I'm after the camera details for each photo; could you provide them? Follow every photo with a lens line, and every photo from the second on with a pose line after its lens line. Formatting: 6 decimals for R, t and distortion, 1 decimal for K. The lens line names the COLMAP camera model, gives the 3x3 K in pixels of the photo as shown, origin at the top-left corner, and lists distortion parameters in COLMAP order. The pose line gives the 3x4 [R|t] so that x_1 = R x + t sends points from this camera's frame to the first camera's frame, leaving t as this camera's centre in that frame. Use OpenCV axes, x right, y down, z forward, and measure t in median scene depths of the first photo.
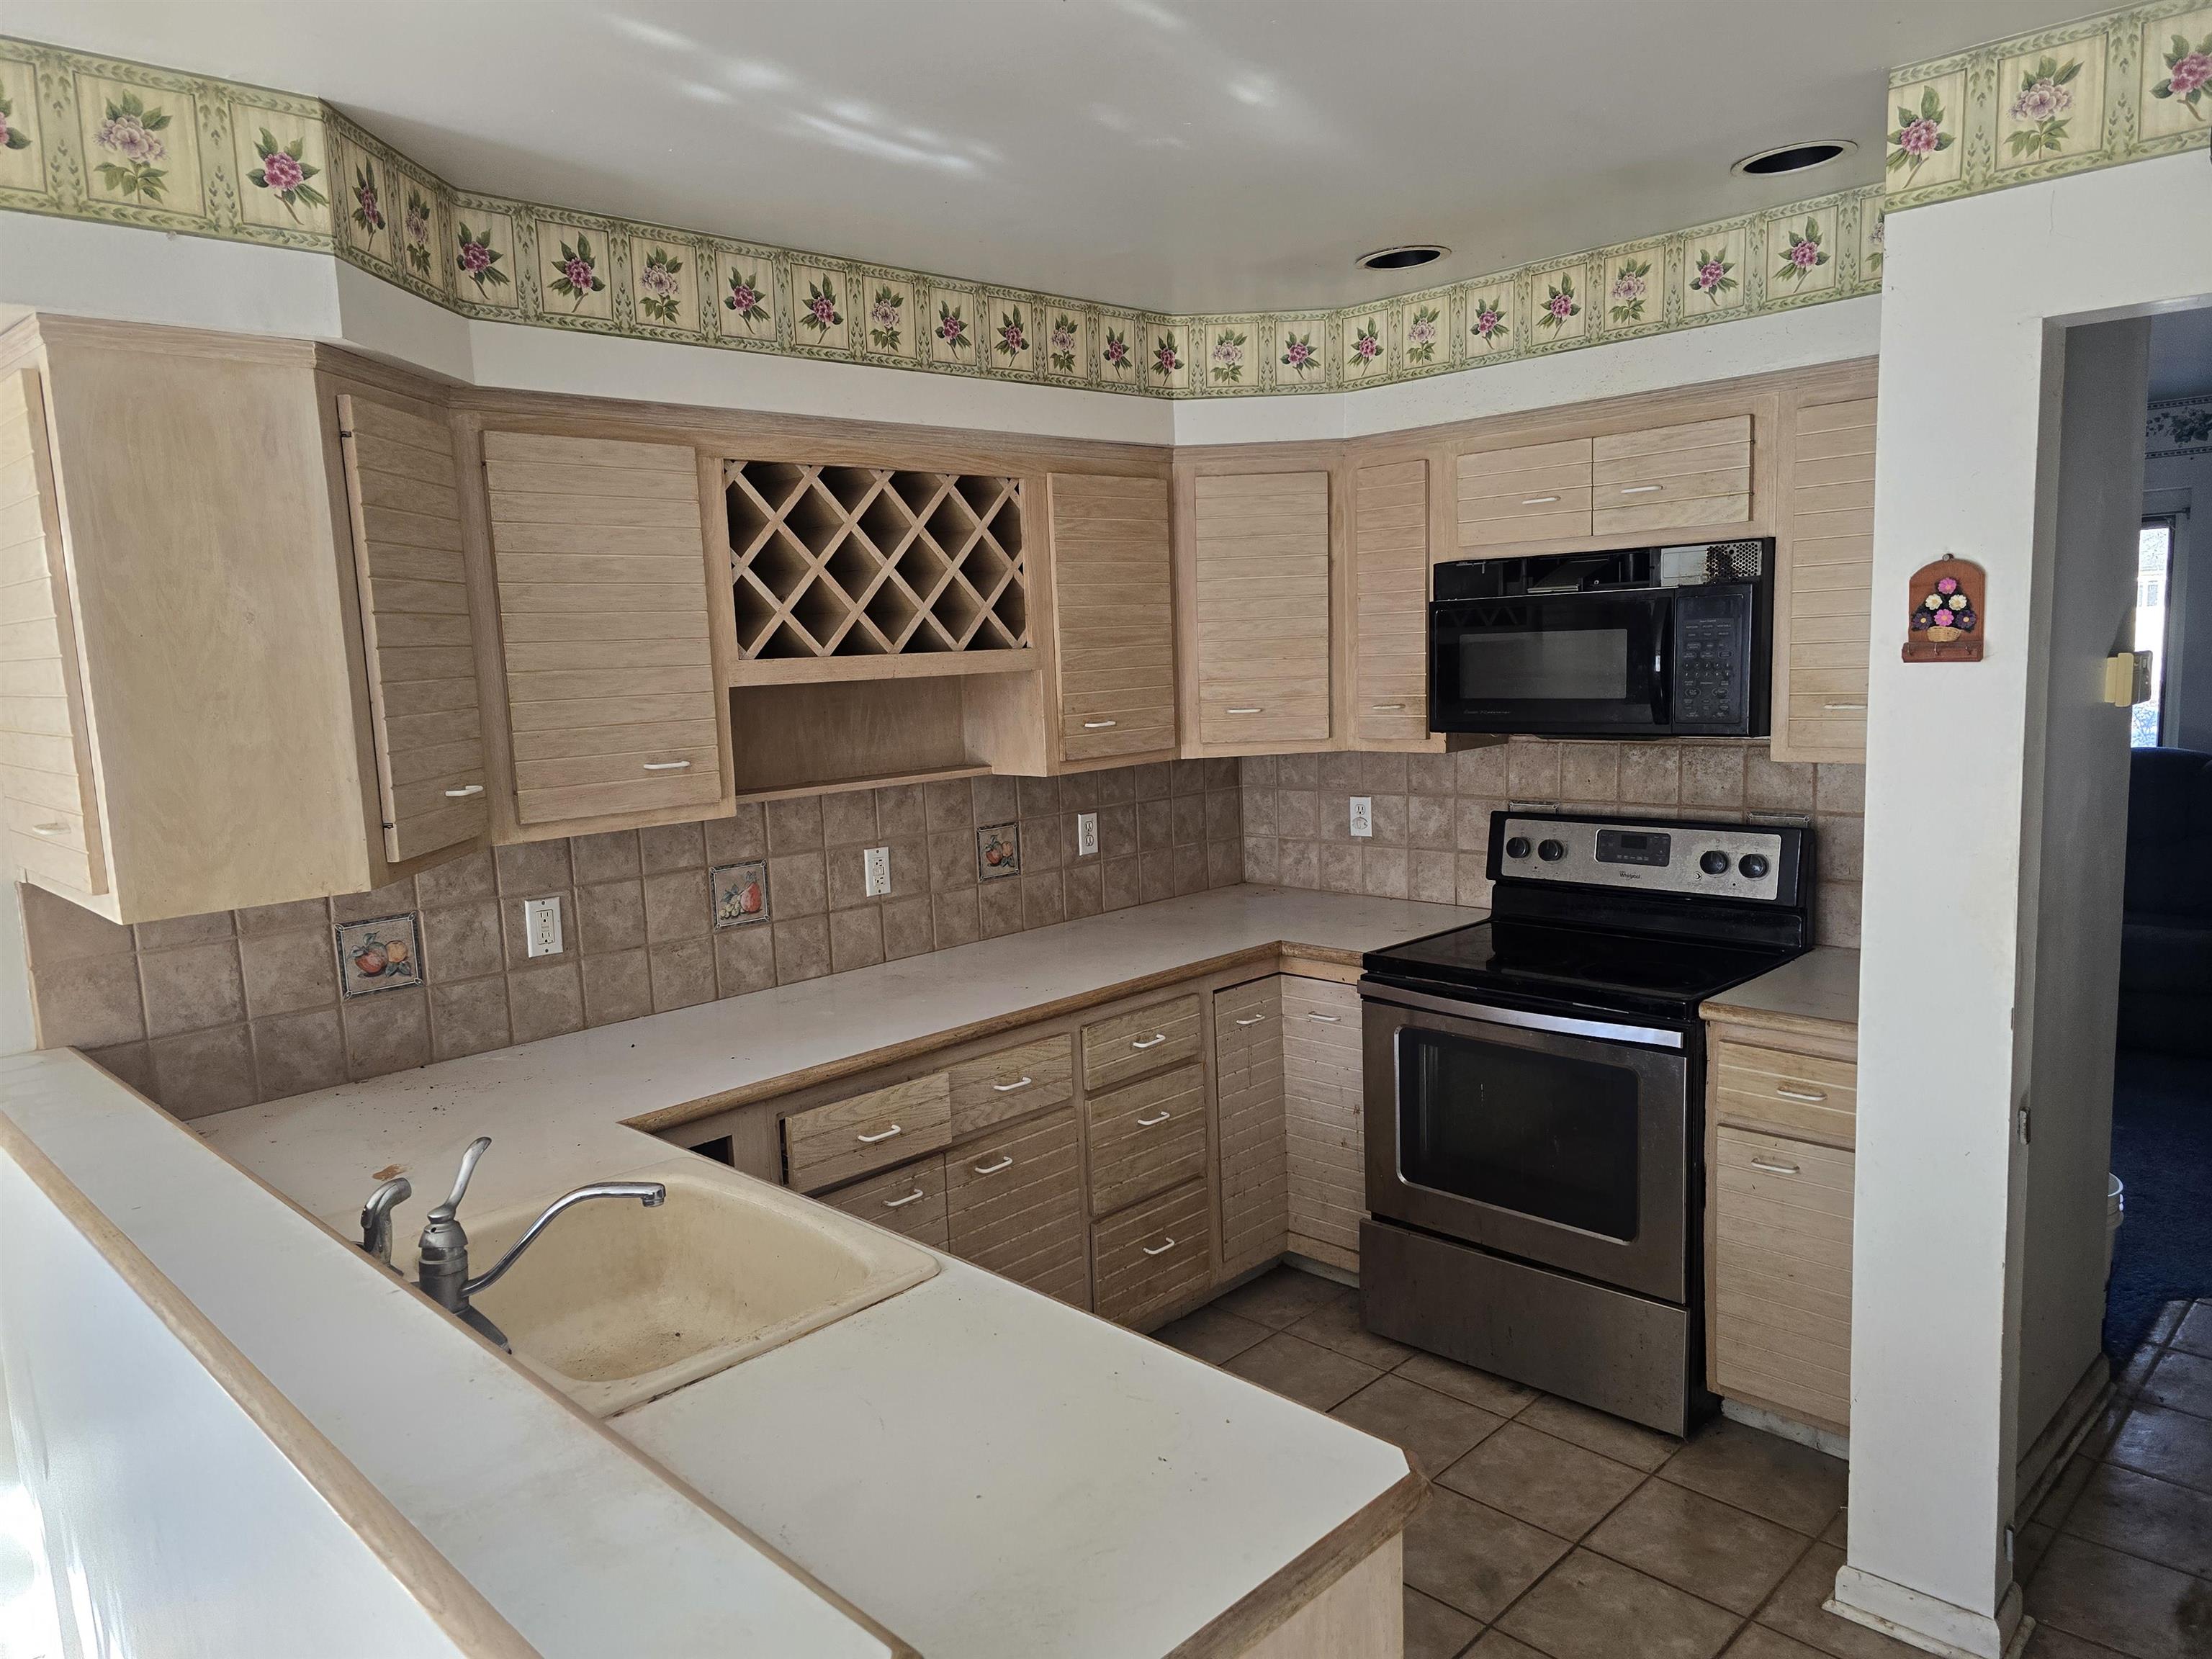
lens RADIAL K [[1450.8, 0, 1121.5], [0, 1450.8, 827.1], [0, 0, 1]] dist [0.079996, -0.083104]
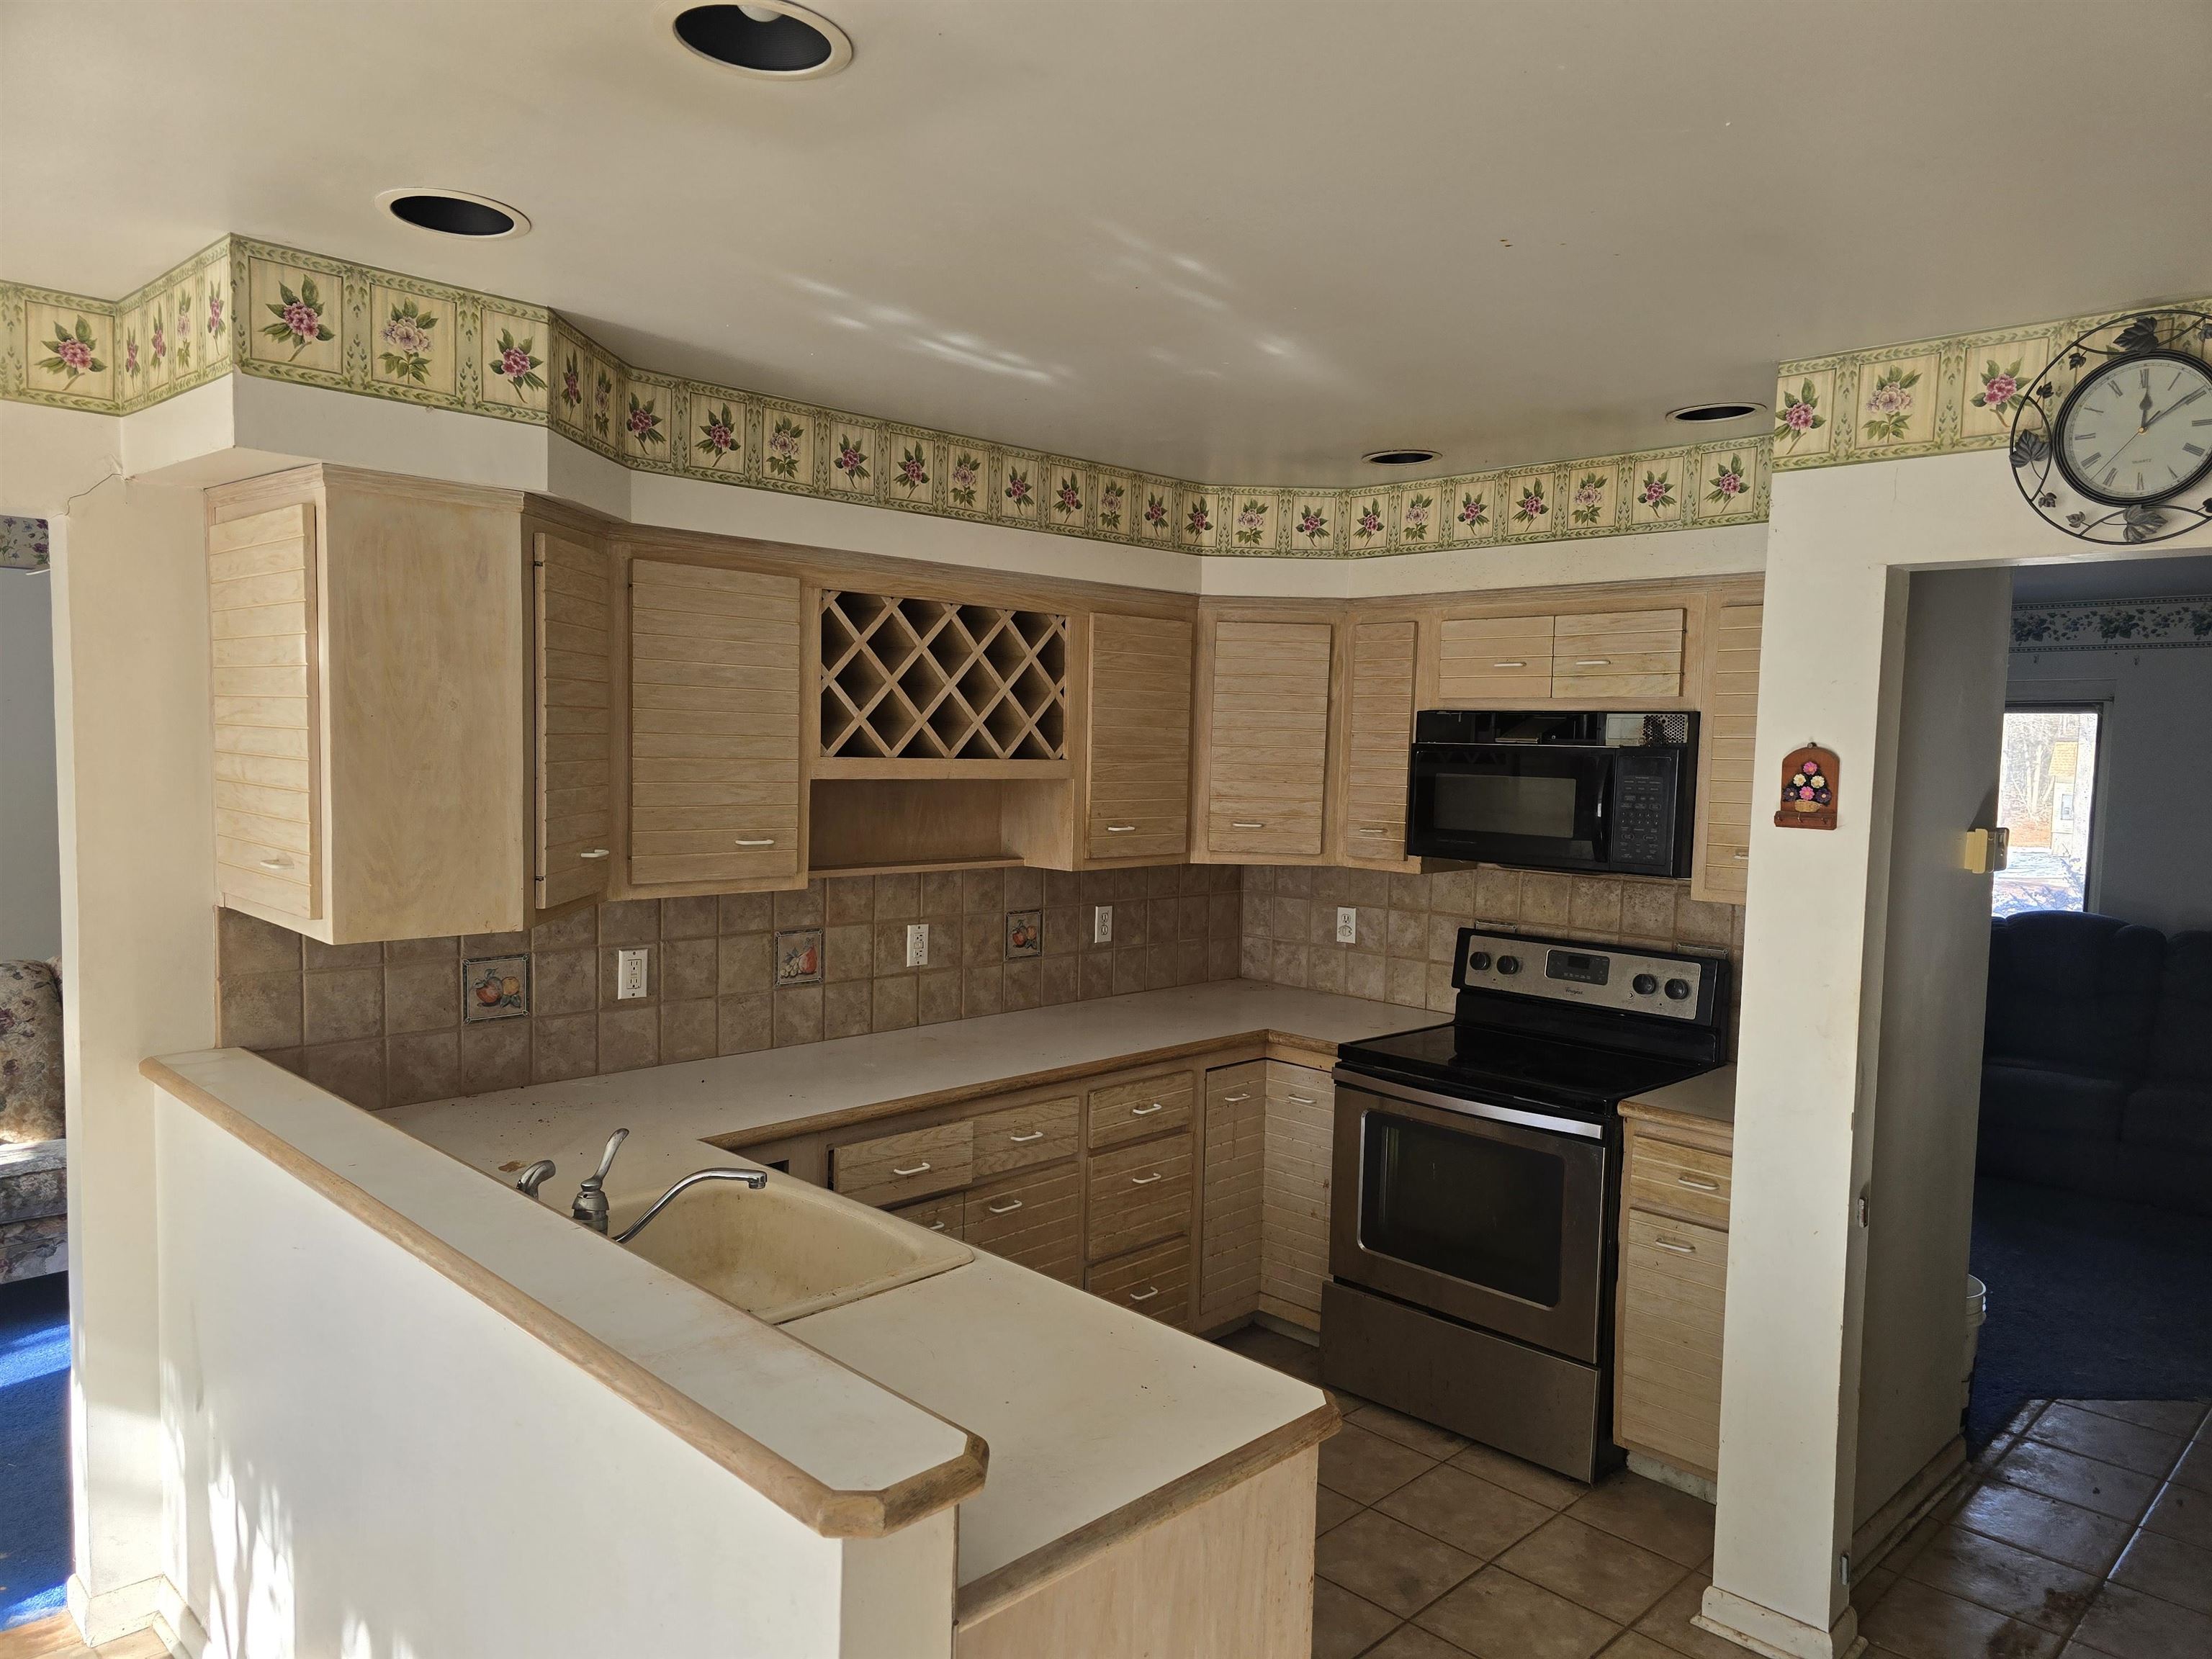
lens RADIAL K [[1450.8, 0, 1121.5], [0, 1450.8, 827.1], [0, 0, 1]] dist [0.079996, -0.083104]
pose [[0.997902, 0.064282, -0.007689, -0.007072], [-0.064654, 0.995633, -0.067343, 0.005800], [0.003326, 0.067699, 0.997700, -0.174050]]
